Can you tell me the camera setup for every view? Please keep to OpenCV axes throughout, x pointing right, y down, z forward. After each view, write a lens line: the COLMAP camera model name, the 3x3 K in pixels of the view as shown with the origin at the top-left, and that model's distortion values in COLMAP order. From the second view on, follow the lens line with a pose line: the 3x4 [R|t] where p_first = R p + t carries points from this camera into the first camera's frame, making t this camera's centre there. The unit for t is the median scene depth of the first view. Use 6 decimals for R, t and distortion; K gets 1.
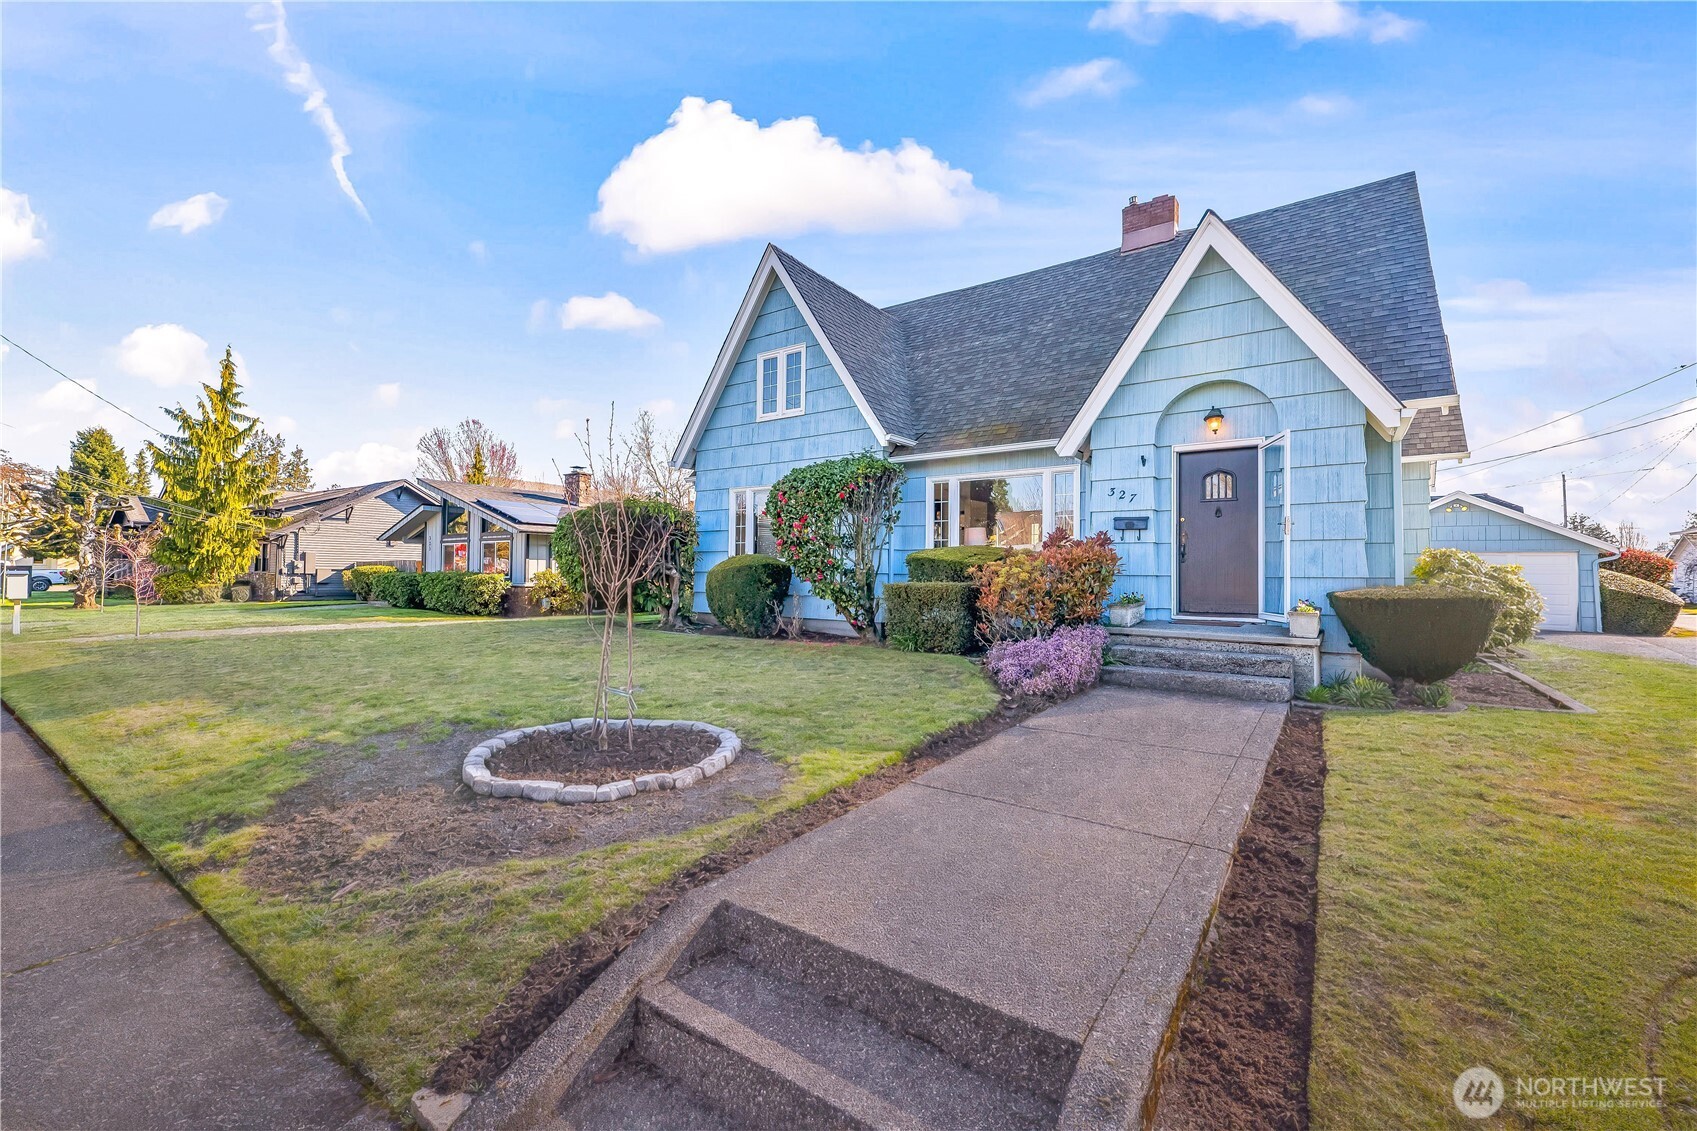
lens RADIAL K [[655.6, 0, 848.5], [0, 655.6, 565.5], [0, 0, 1]] dist [-0.008839, 0.002510]
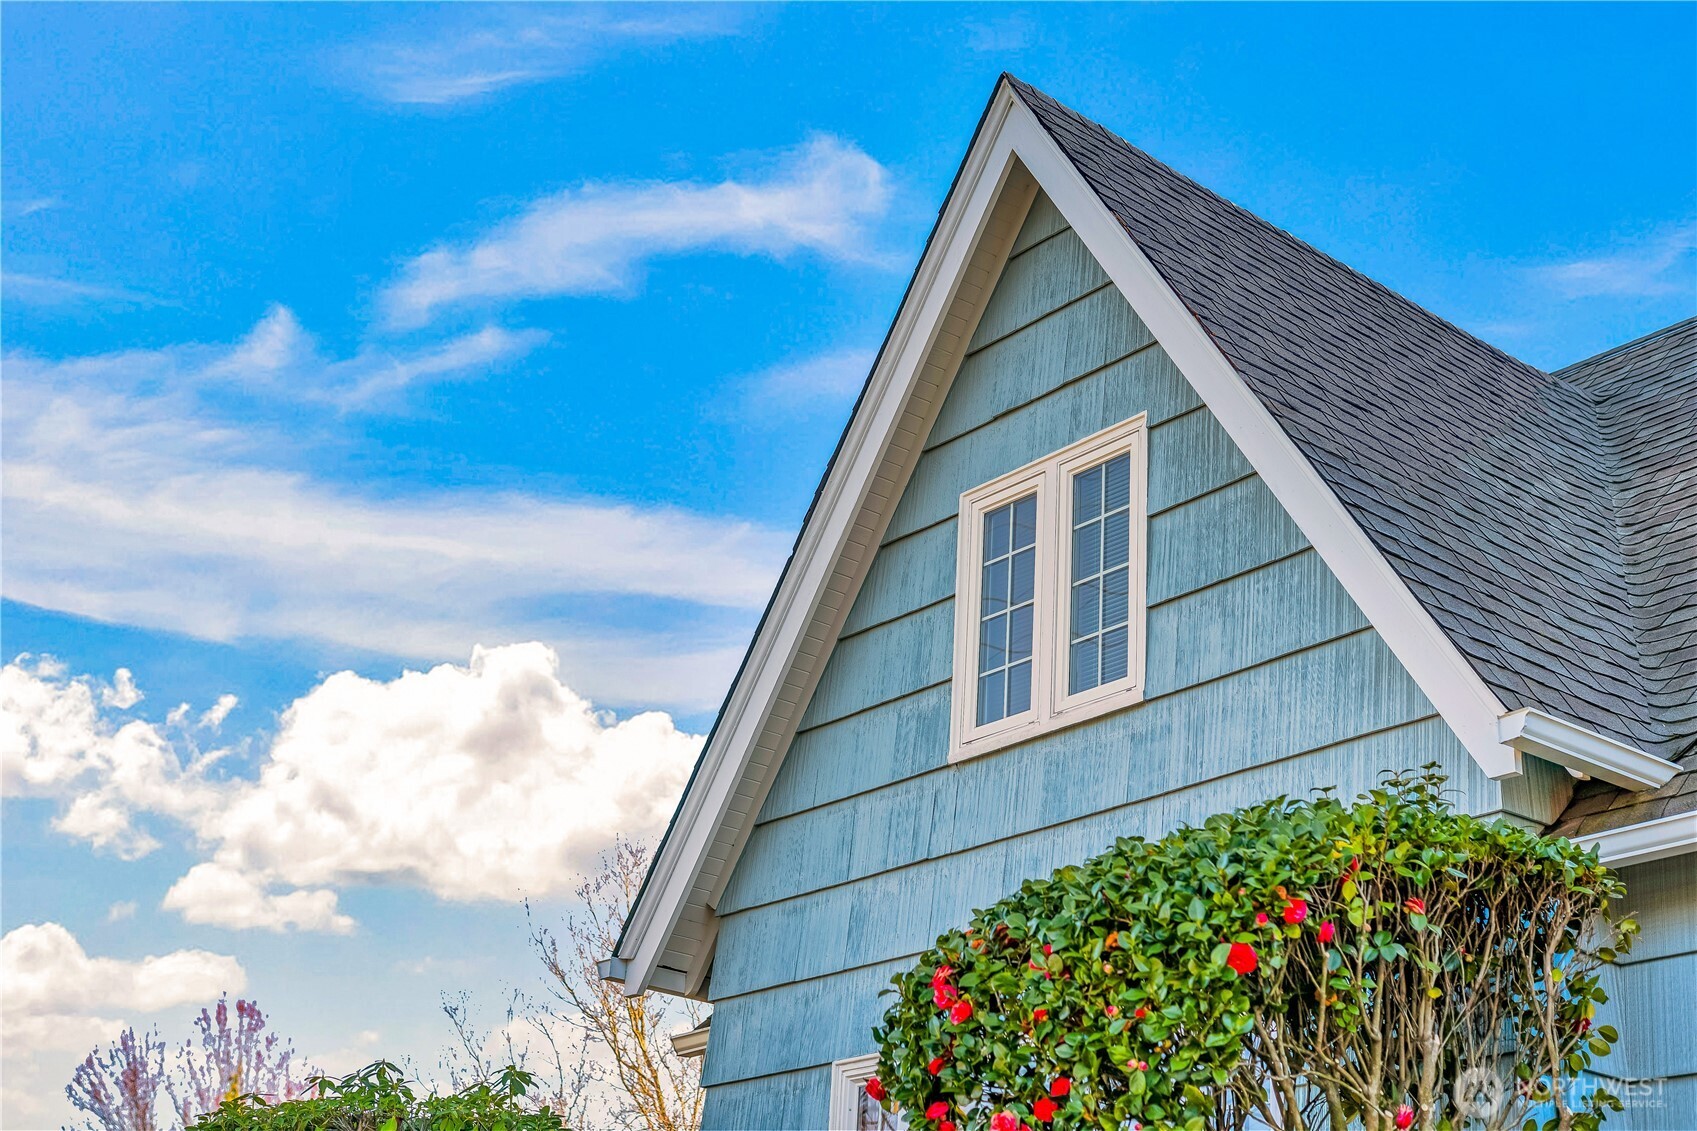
lens RADIAL K [[2306.4, 0, 848.5], [0, 2306.4, 565.5], [0, 0, 1]] dist [-0.025494, -0.038231]
pose [[0.961236, -0.066585, -0.267566, 0.050925], [-0.047145, 0.916423, -0.397425, 0.044011], [0.271666, 0.394634, 0.877759, 0.280020]]
